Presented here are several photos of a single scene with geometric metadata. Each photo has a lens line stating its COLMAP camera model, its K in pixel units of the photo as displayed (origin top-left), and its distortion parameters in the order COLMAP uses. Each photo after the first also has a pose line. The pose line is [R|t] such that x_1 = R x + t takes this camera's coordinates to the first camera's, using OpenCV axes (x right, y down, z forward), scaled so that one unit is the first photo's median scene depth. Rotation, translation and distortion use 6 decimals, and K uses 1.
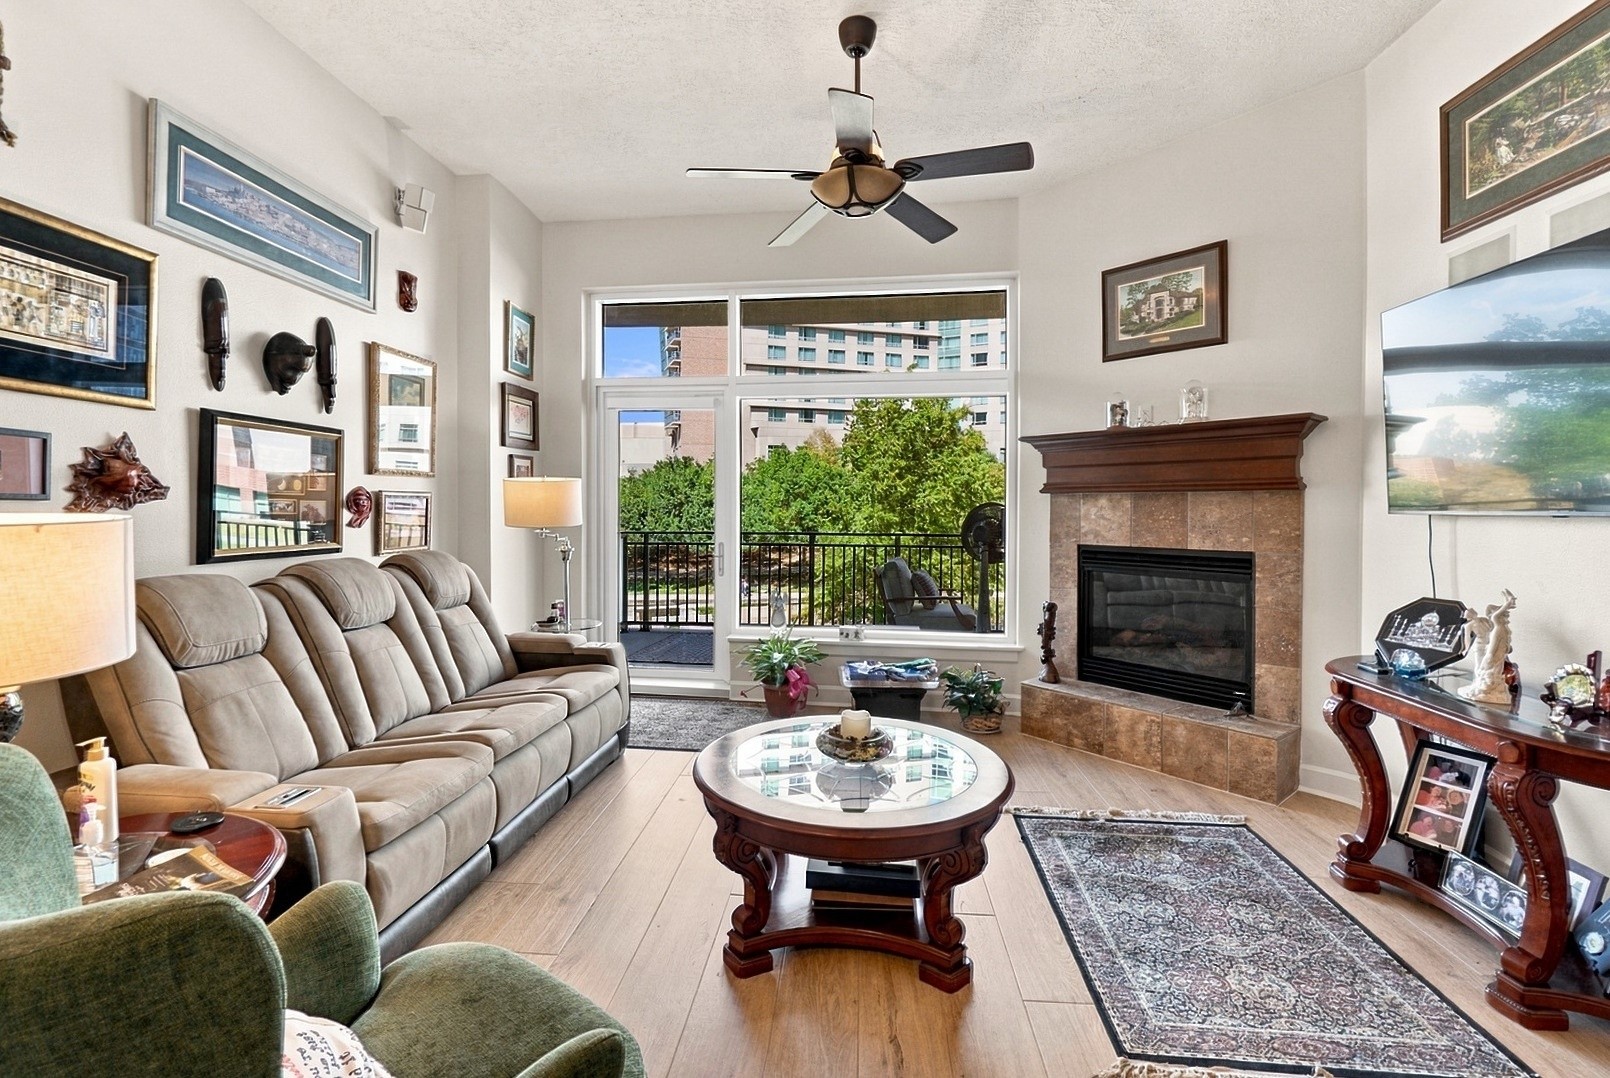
lens RADIAL K [[709.0, 0, 801.5], [0, 709.0, 519.5], [0, 0, 1]] dist [-0.003503, -0.000095]
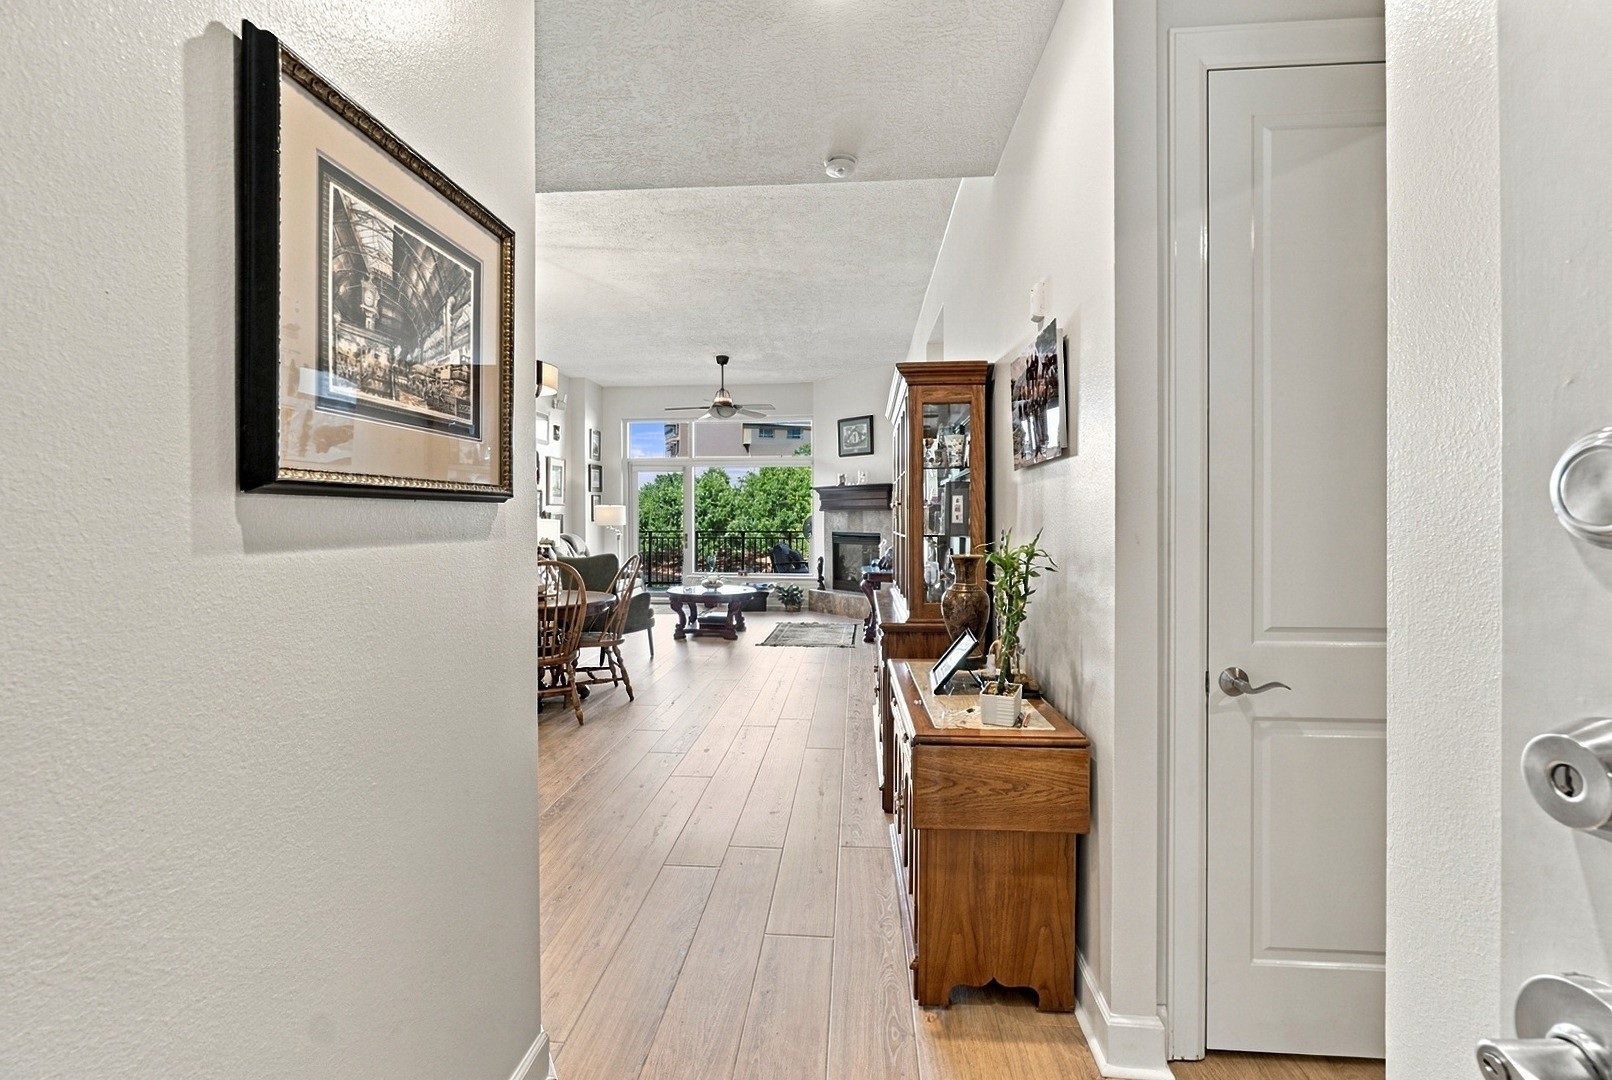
lens RADIAL K [[709.9, 0, 802.5], [0, 709.9, 520.5], [0, 0, 1]] dist [-0.003503, -0.000095]
pose [[0.999980, -0.006236, -0.000636, 0.290773], [0.006229, 0.999925, -0.010561, 0.019607], [0.000702, 0.010557, 0.999944, -1.396930]]
